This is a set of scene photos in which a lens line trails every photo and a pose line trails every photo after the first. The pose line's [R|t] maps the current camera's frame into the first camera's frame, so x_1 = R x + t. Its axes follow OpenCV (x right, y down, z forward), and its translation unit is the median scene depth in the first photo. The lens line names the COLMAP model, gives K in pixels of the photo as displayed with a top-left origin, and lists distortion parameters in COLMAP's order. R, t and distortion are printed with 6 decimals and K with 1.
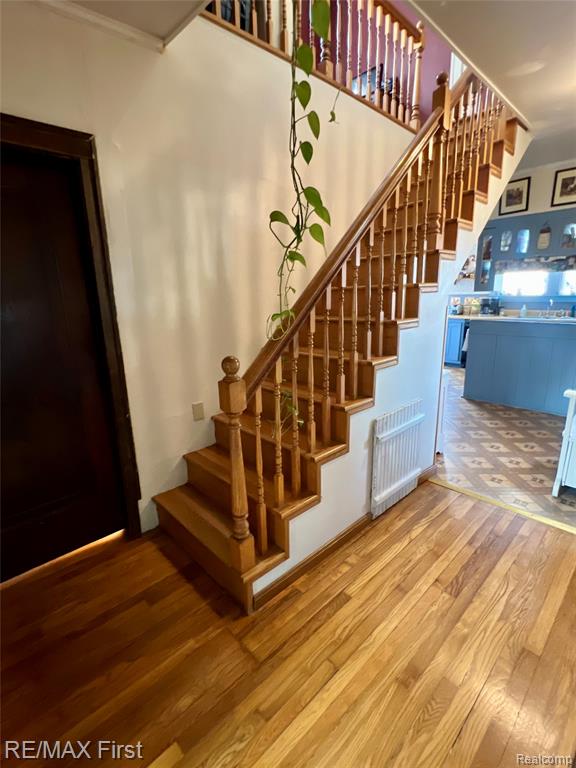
lens RADIAL K [[363.1, 0, 288.0], [0, 363.1, 384.0], [0, 0, 1]] dist [-0.000628, -0.000036]
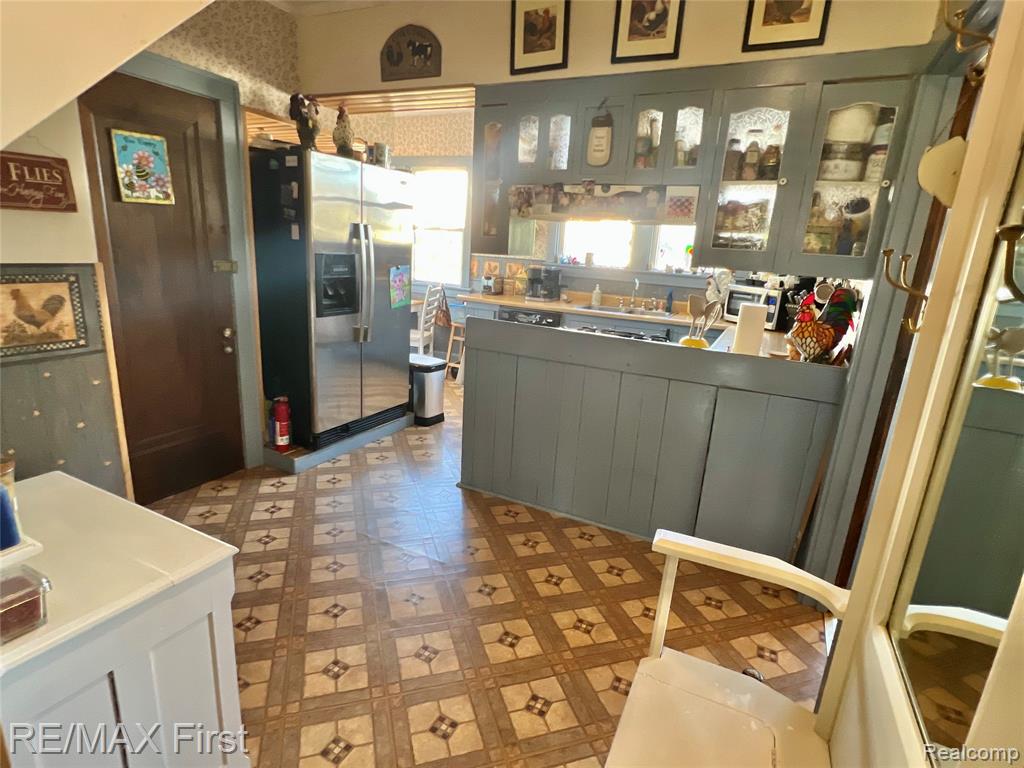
lens RADIAL K [[531.8, 0, 512.0], [0, 531.8, 384.0], [0, 0, 1]] dist [0.014183, -0.001407]
pose [[0.939116, -0.007086, 0.343528, 0.383411], [0.002401, 0.999898, 0.014062, -0.120445], [-0.343592, -0.012381, 0.939037, 0.433722]]
